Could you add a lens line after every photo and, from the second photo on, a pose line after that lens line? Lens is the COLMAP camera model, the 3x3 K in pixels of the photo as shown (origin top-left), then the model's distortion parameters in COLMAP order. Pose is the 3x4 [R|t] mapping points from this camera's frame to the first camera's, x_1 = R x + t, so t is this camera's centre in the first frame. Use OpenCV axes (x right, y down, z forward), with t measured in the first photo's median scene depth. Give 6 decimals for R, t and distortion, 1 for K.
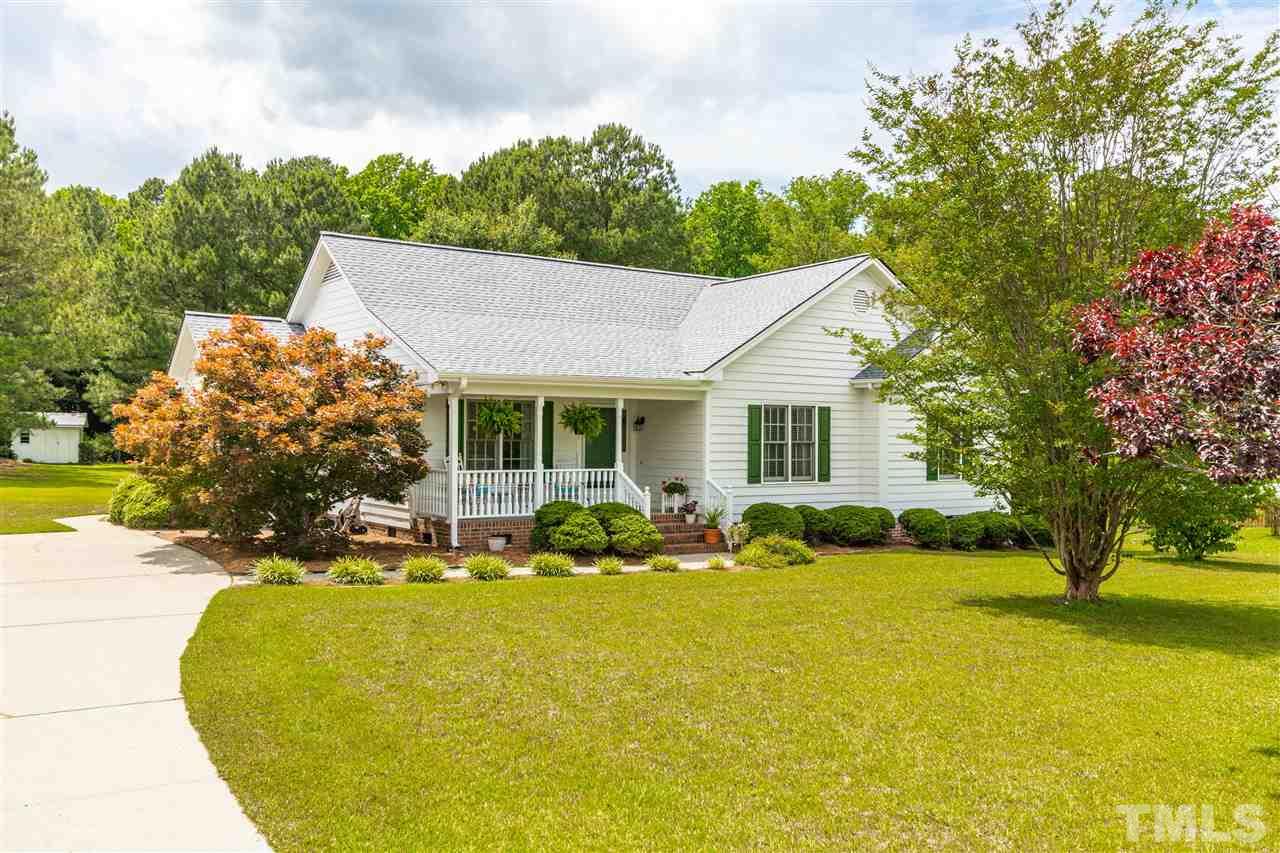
lens RADIAL K [[1146.2, 0, 640.0], [0, 1146.2, 426.5], [0, 0, 1]] dist [0.004793, -0.000296]
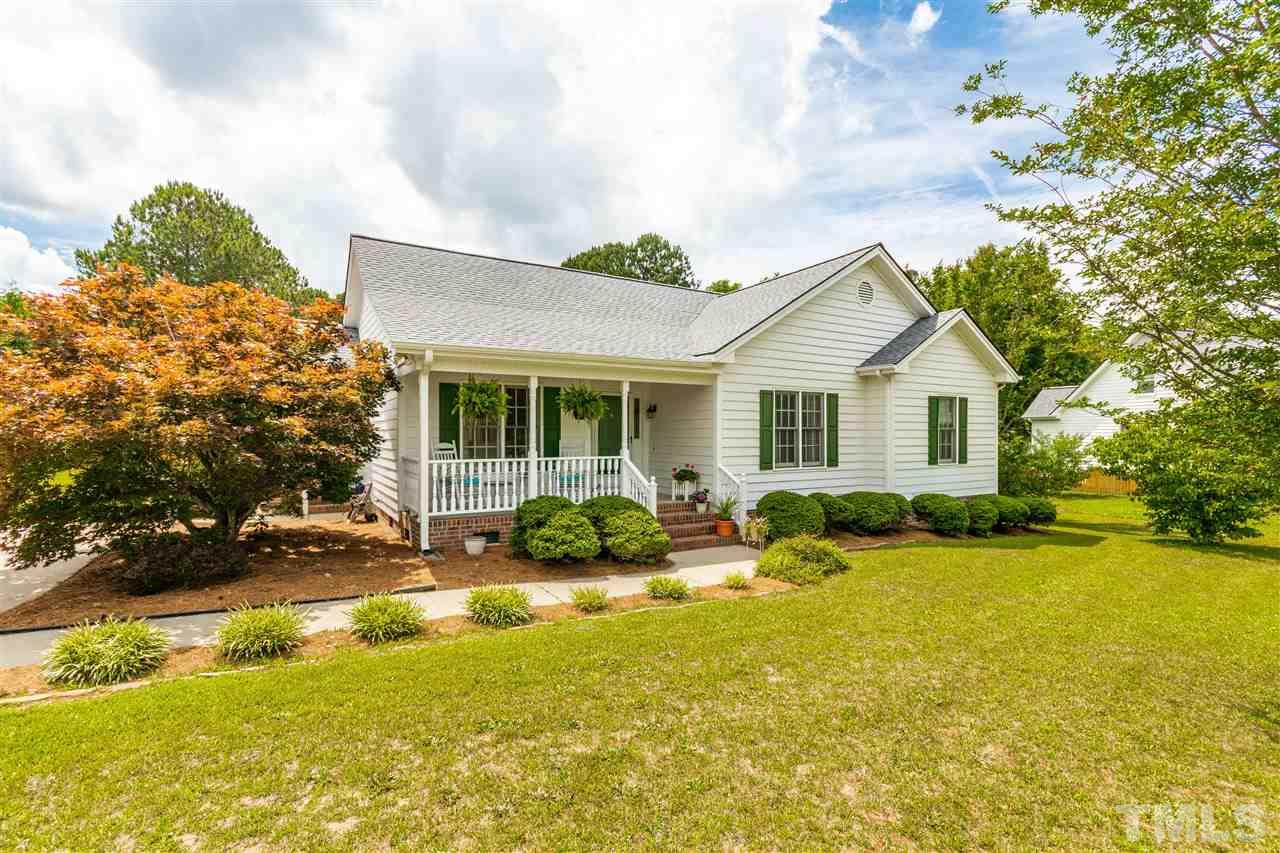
lens RADIAL K [[588.9, 0, 640.0], [0, 588.9, 426.5], [0, 0, 1]] dist [-0.000568, 0.001137]
pose [[0.998210, -0.006709, -0.059431, 0.022047], [0.006483, 0.999971, -0.004007, 0.013970], [0.059456, 0.003614, 0.998224, 0.498903]]
